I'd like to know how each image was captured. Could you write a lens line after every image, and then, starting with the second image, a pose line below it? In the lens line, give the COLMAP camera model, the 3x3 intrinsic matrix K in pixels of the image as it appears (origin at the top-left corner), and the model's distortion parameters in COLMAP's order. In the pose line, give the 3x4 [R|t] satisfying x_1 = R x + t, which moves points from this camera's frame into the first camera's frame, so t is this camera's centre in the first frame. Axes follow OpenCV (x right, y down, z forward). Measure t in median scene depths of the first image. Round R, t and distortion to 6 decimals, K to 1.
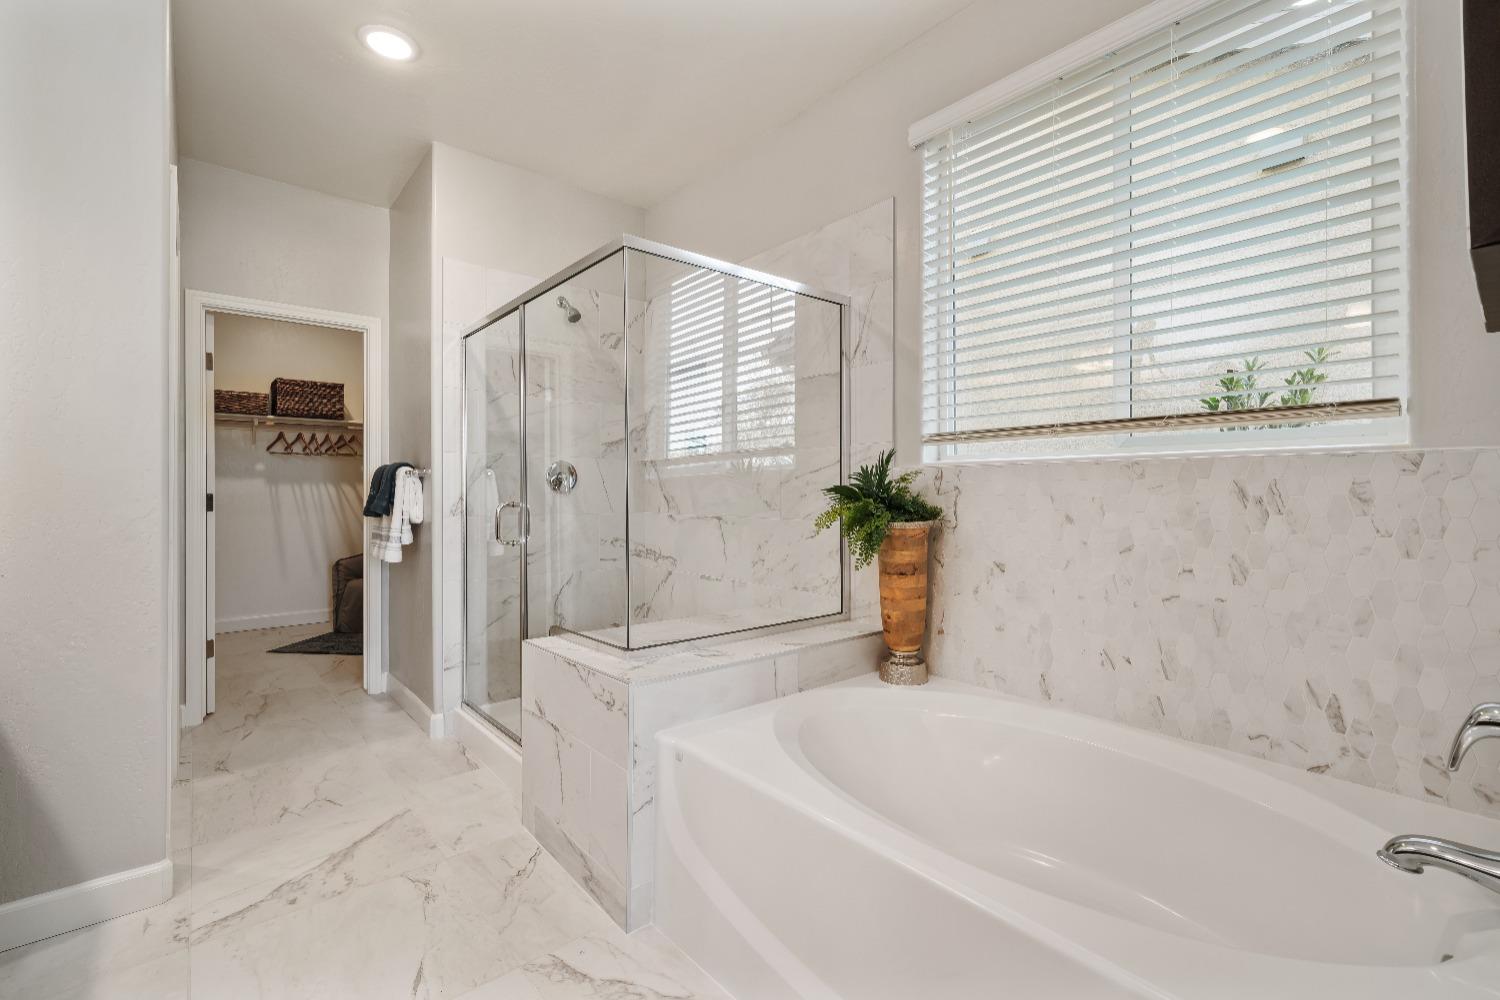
lens RADIAL K [[651.1, 0, 743.3], [0, 651.1, 485.8], [0, 0, 1]] dist [-0.000065, 0.000168]
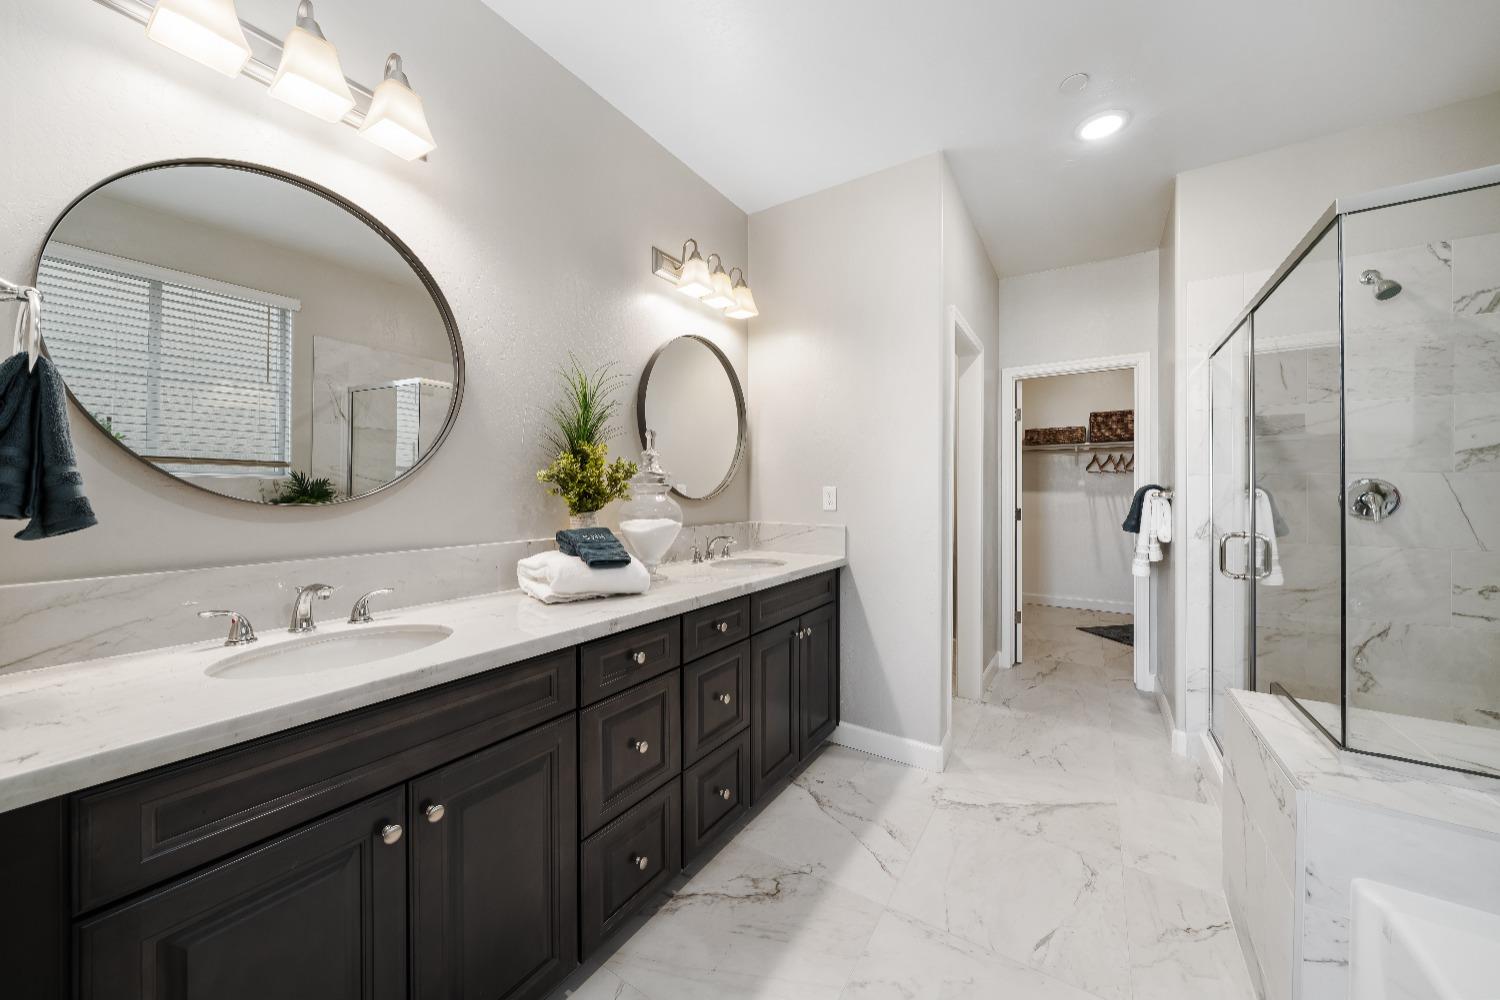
lens RADIAL K [[536.6, 0, 747.1], [0, 536.6, 491.9], [0, 0, 1]] dist [-0.001970, -0.000330]
pose [[0.293004, 0.000461, -0.956111, 0.130691], [0.006063, 0.999979, 0.002340, -0.030837], [0.956092, -0.006483, 0.292995, 0.097749]]
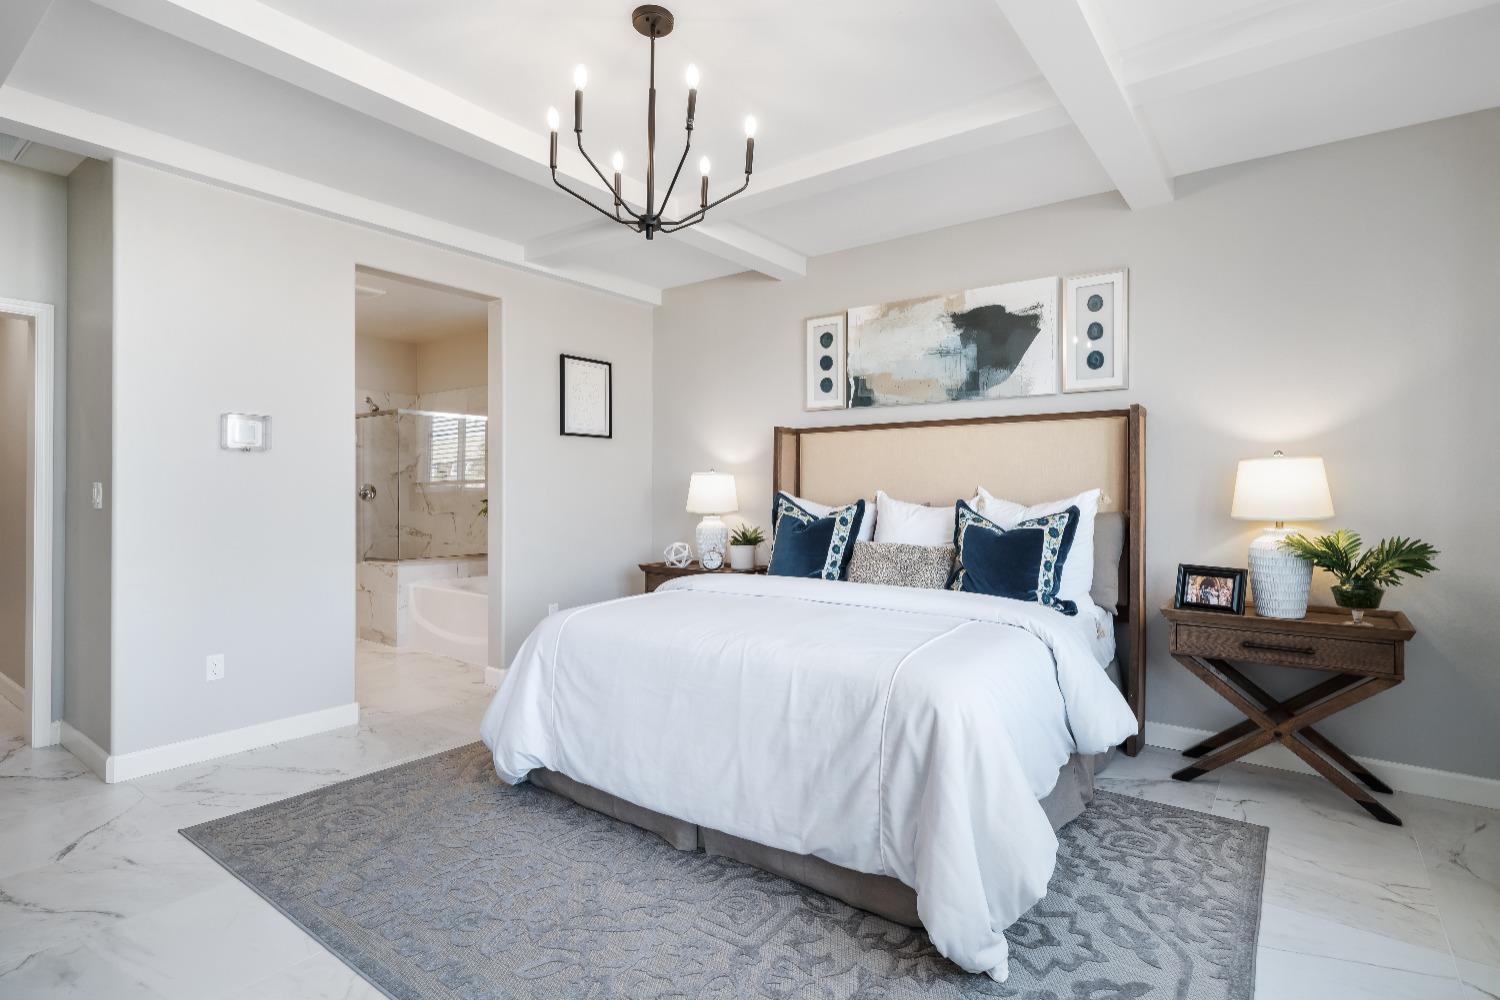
lens RADIAL K [[739.1, 0, 751.1], [0, 739.1, 492.4], [0, 0, 1]] dist [-0.000317, -0.000012]
pose [[0.973301, 0.002498, 0.229519, 0.340047], [-0.003246, 0.999991, 0.002879, -0.024843], [-0.229510, -0.003547, 0.973300, -1.454031]]
